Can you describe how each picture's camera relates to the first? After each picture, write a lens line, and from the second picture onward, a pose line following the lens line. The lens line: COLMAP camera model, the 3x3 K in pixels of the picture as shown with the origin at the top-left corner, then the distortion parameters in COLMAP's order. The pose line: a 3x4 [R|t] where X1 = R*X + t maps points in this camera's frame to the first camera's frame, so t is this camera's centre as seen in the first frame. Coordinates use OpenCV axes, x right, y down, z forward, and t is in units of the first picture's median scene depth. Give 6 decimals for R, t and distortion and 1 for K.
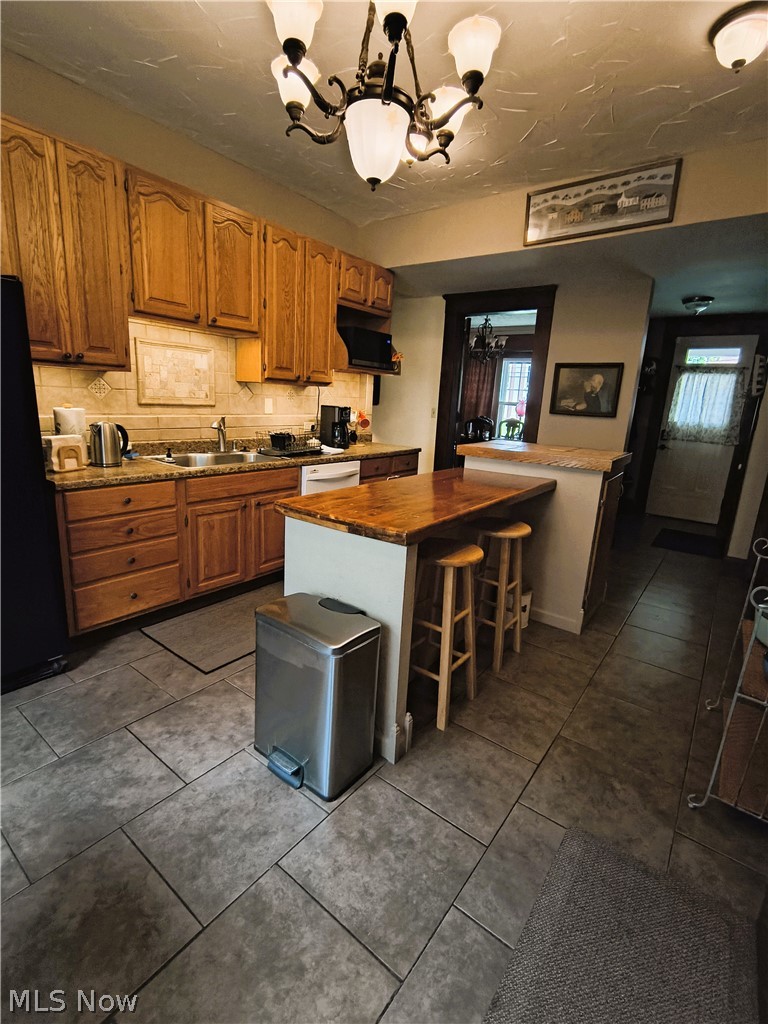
lens RADIAL K [[480.1, 0, 383.2], [0, 480.1, 508.5], [0, 0, 1]] dist [-0.005296, 0.001856]
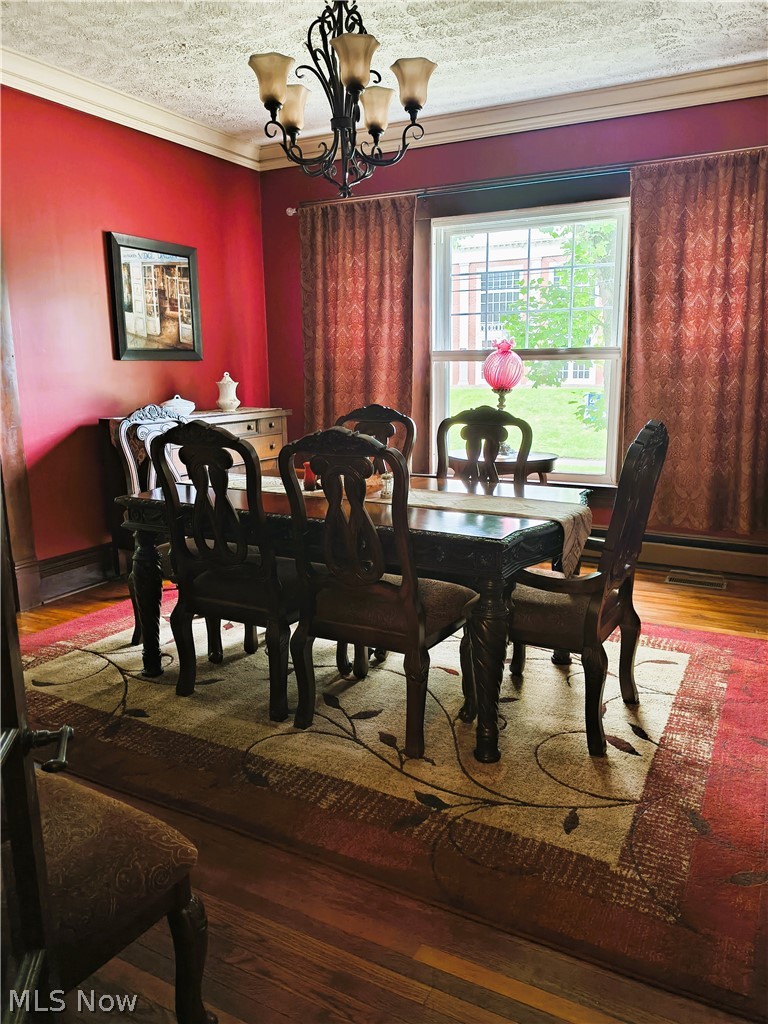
lens RADIAL K [[744.8, 0, 383.6], [0, 744.8, 511.8], [0, 0, 1]] dist [-0.000754, -0.000018]
pose [[0.985204, -0.088318, 0.146876, 0.169614], [0.092982, 0.995349, -0.025183, -0.140833], [-0.143969, 0.038467, 0.988834, 0.686727]]
